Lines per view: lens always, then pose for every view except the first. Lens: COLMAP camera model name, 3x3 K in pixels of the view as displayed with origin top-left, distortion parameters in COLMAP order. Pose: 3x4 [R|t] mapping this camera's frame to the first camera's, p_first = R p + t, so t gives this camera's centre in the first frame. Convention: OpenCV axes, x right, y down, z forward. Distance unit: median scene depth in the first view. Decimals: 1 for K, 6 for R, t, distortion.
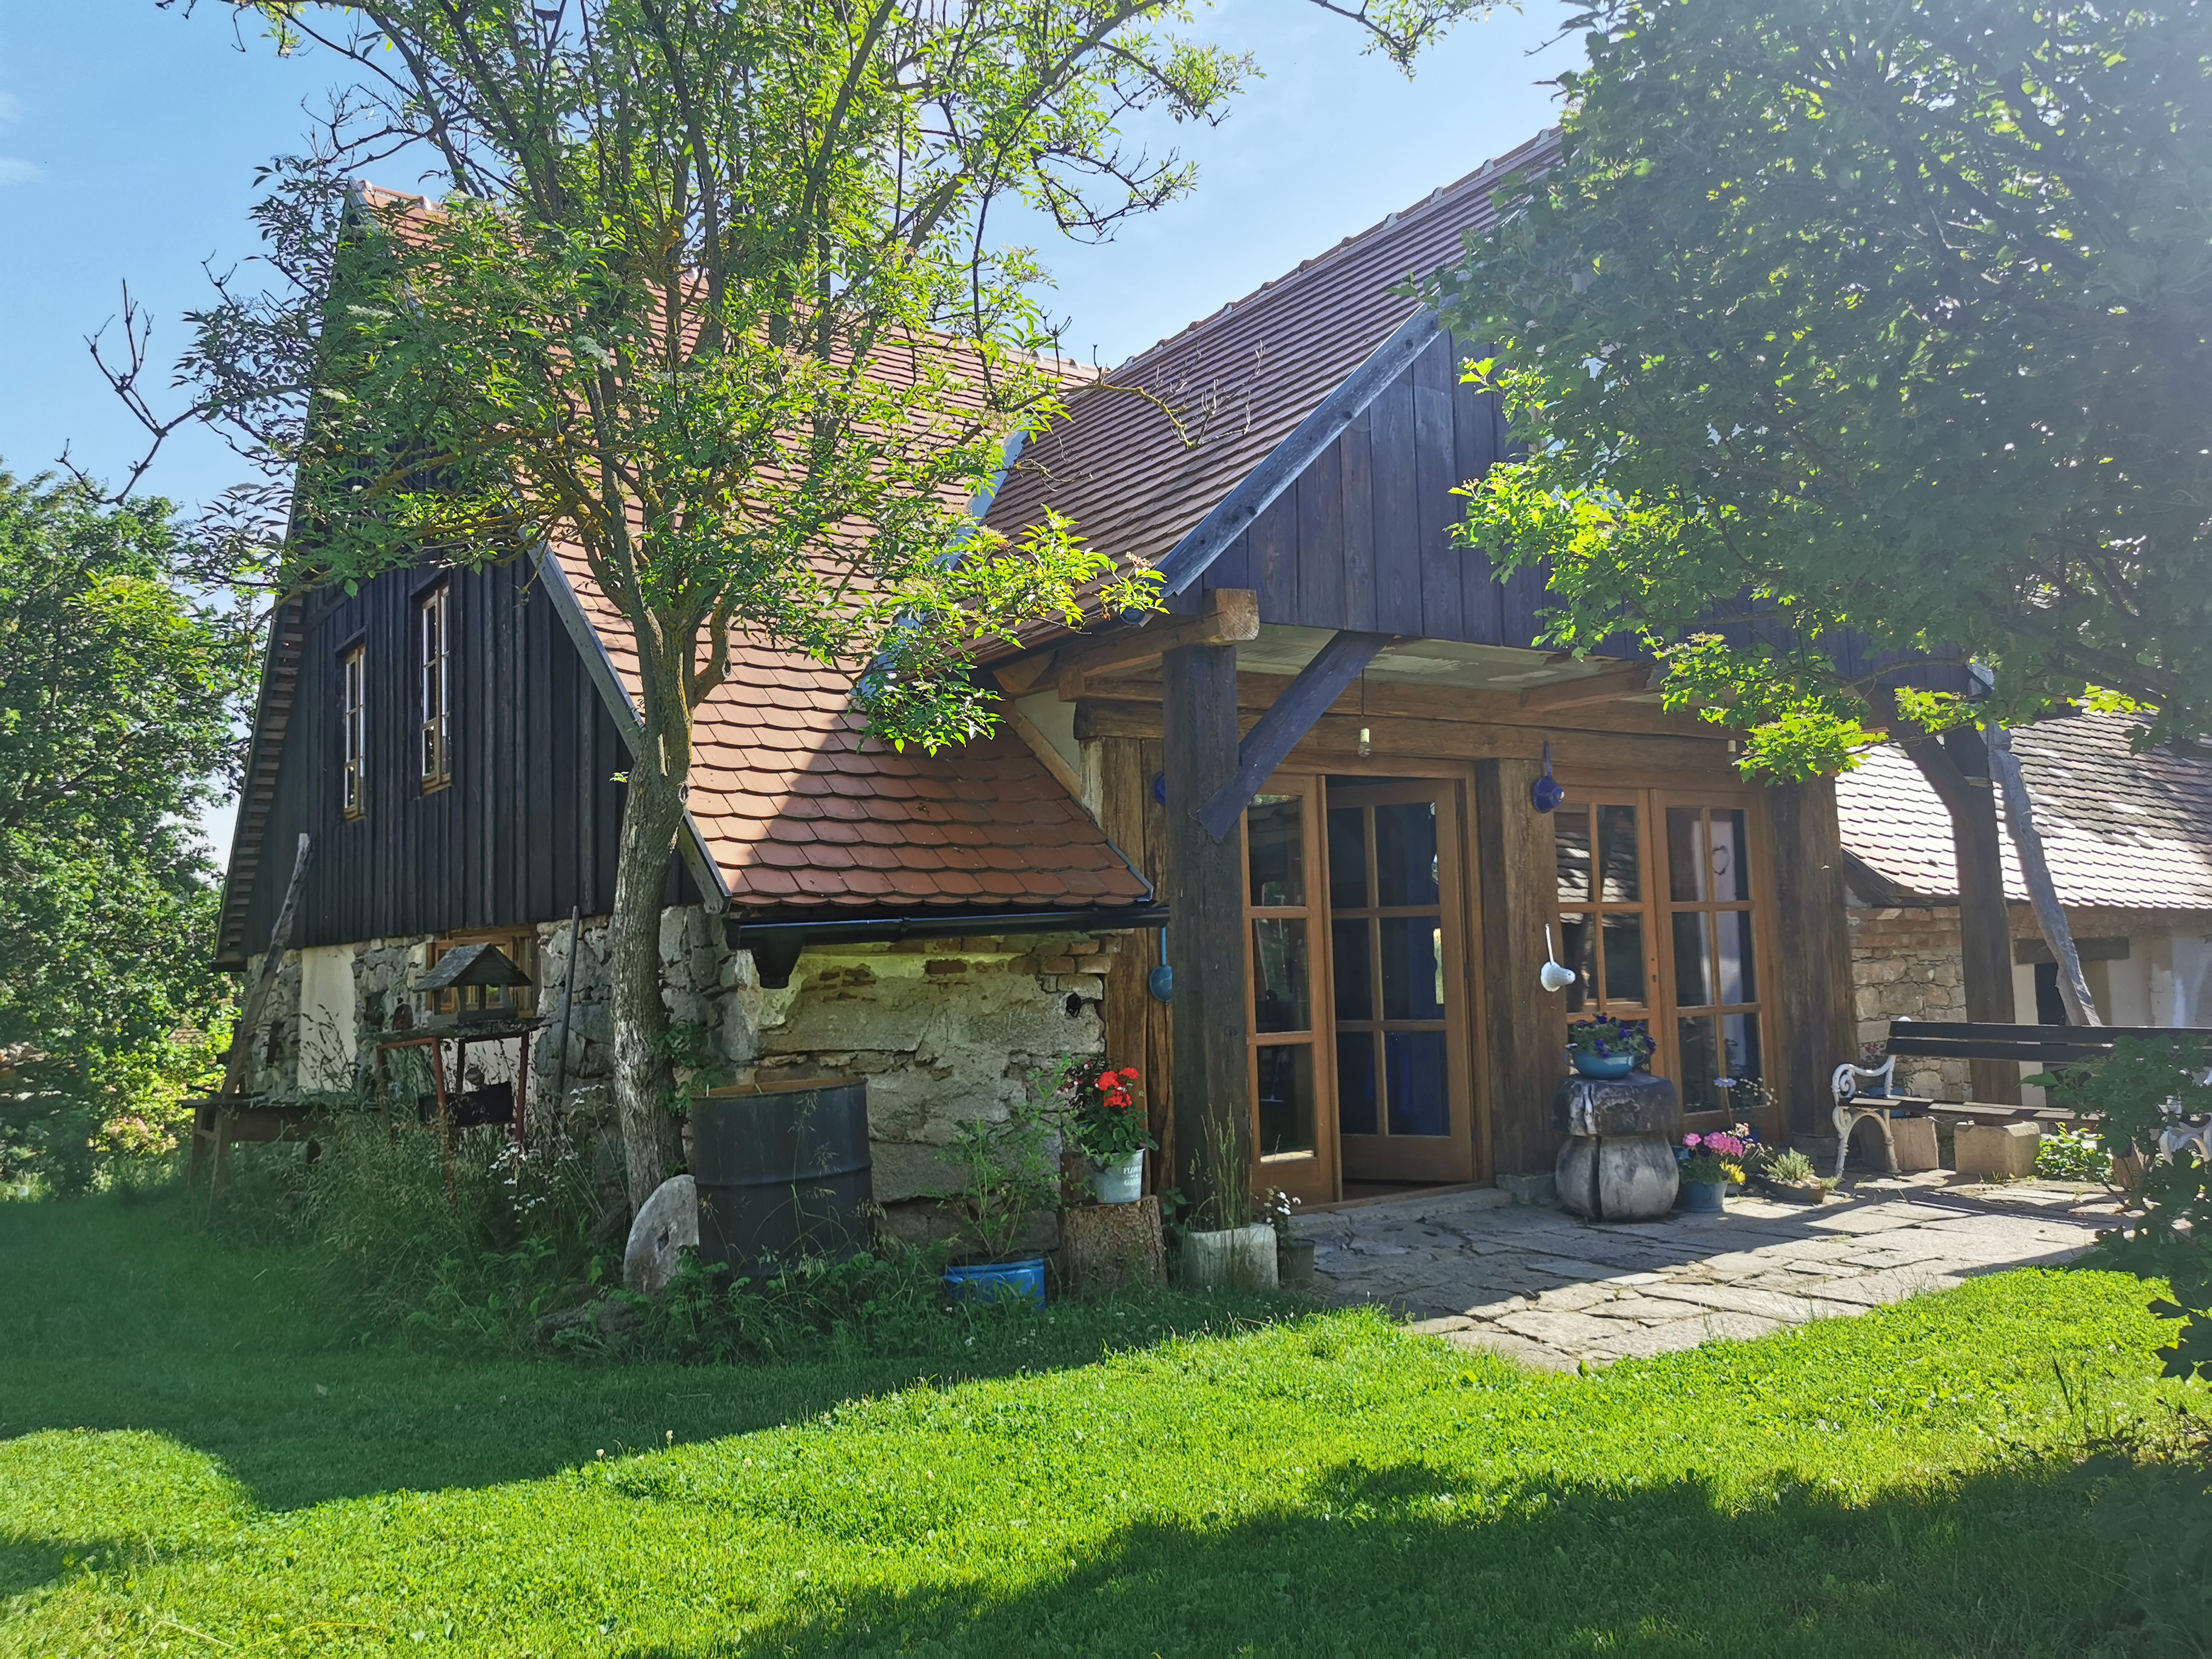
lens RADIAL K [[1710.5, 0, 1106.0], [0, 1710.5, 829.5], [0, 0, 1]] dist [0.063749, -0.081950]
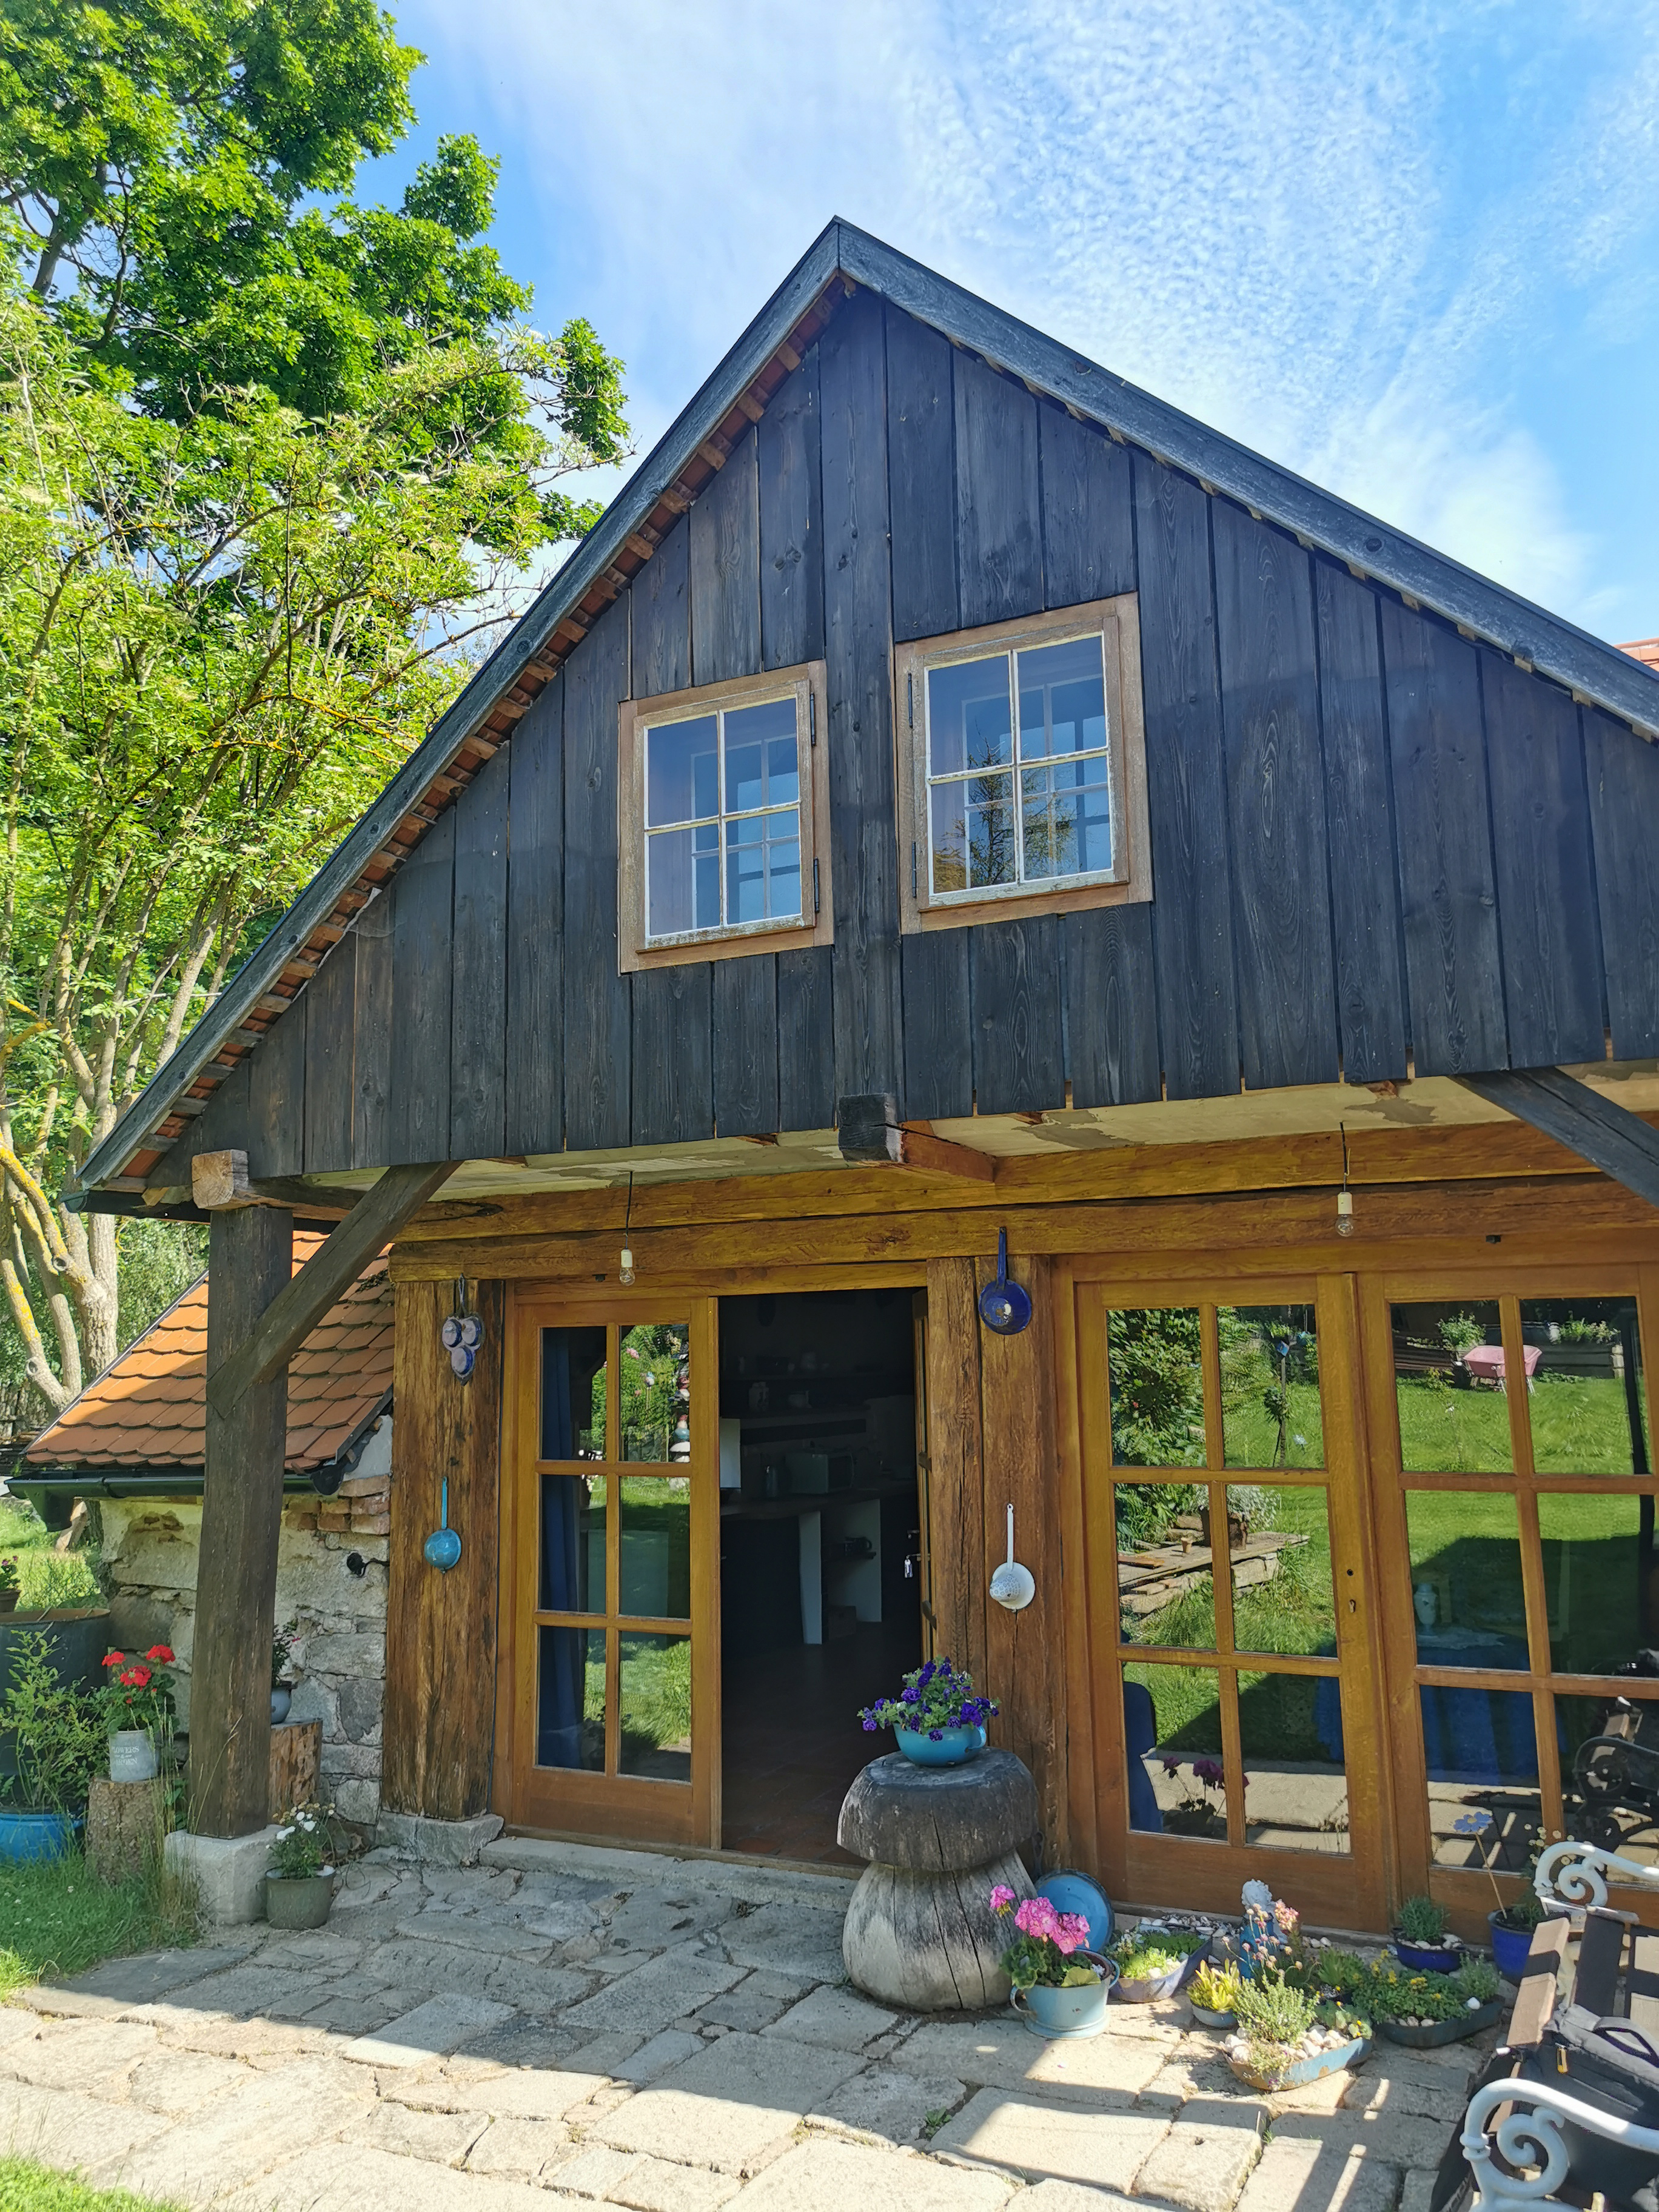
lens RADIAL K [[1694.1, 0, 862.9], [0, 1694.1, 1102.9], [0, 0, 1]] dist [0.067776, -0.097775]
pose [[0.500082, -0.108559, -0.859147, 0.986211], [0.065452, 0.994012, -0.087503, -0.055038], [0.863501, -0.012474, 0.504193, 0.754429]]
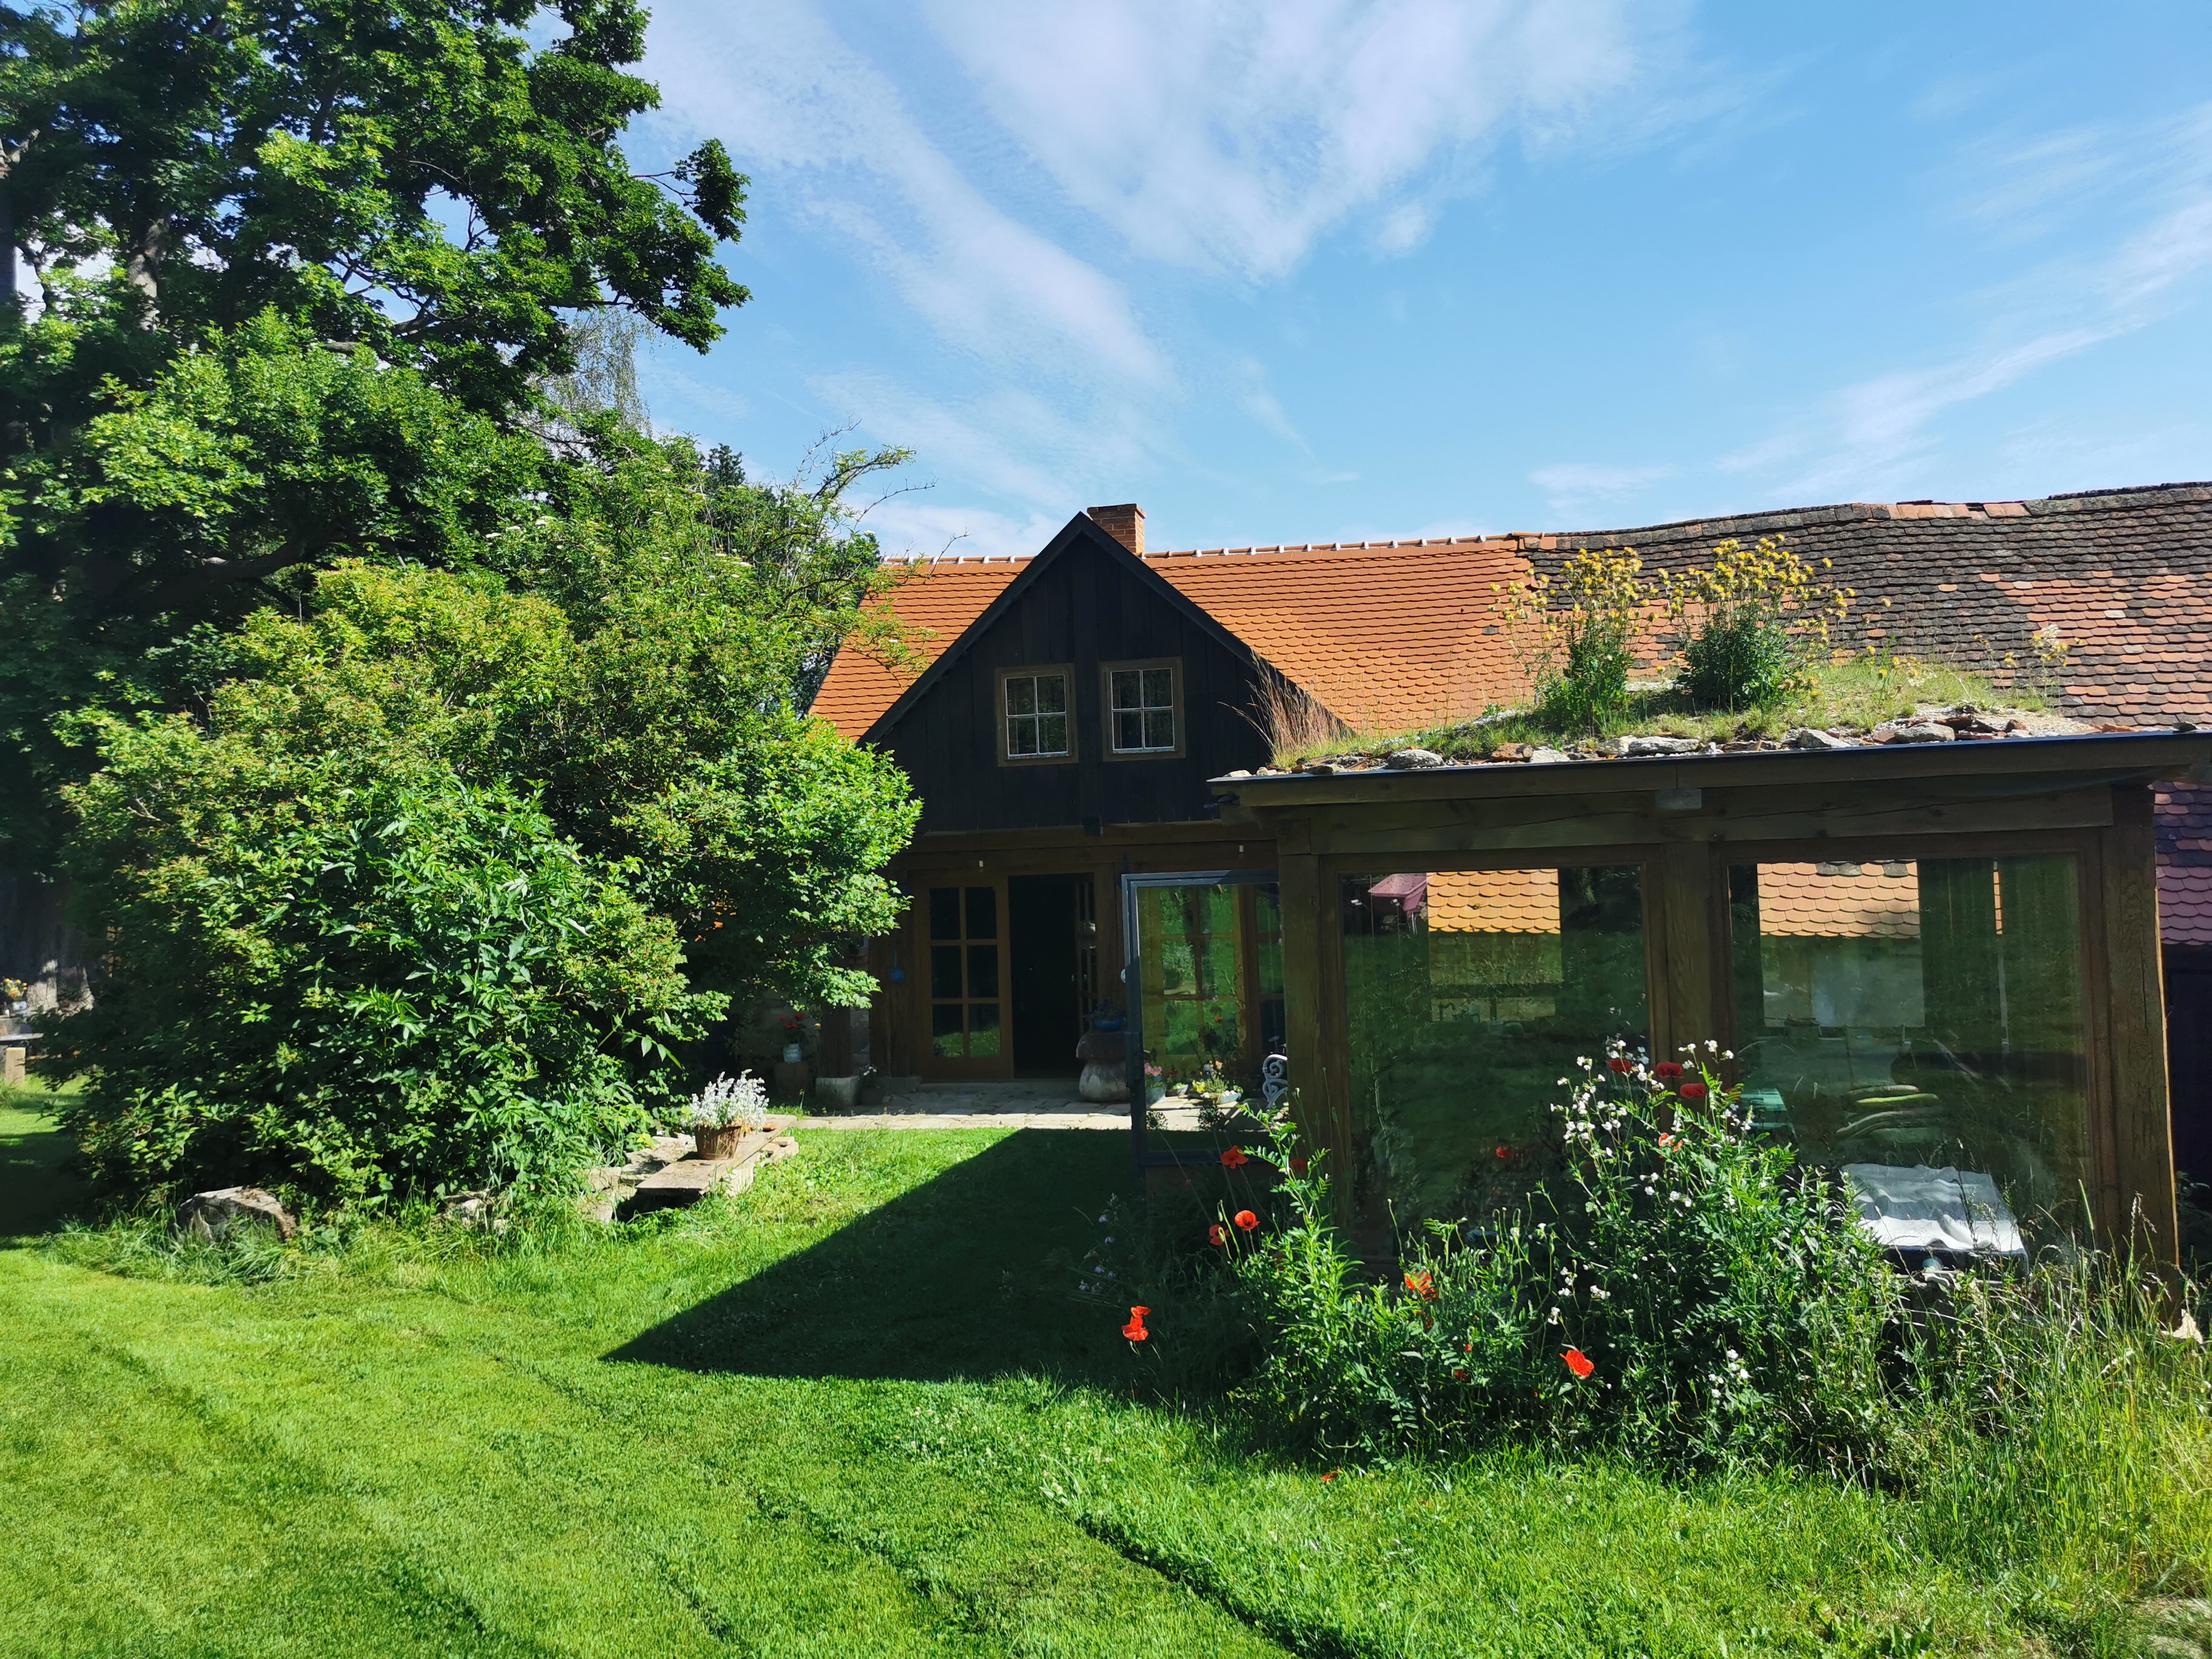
lens RADIAL K [[1710.5, 0, 1106.0], [0, 1710.5, 829.5], [0, 0, 1]] dist [0.063749, -0.081950]
pose [[0.665085, -0.002583, -0.746764, 1.991688], [0.068866, 0.995945, 0.057888, -0.223322], [0.743586, -0.089927, 0.662566, -0.292912]]
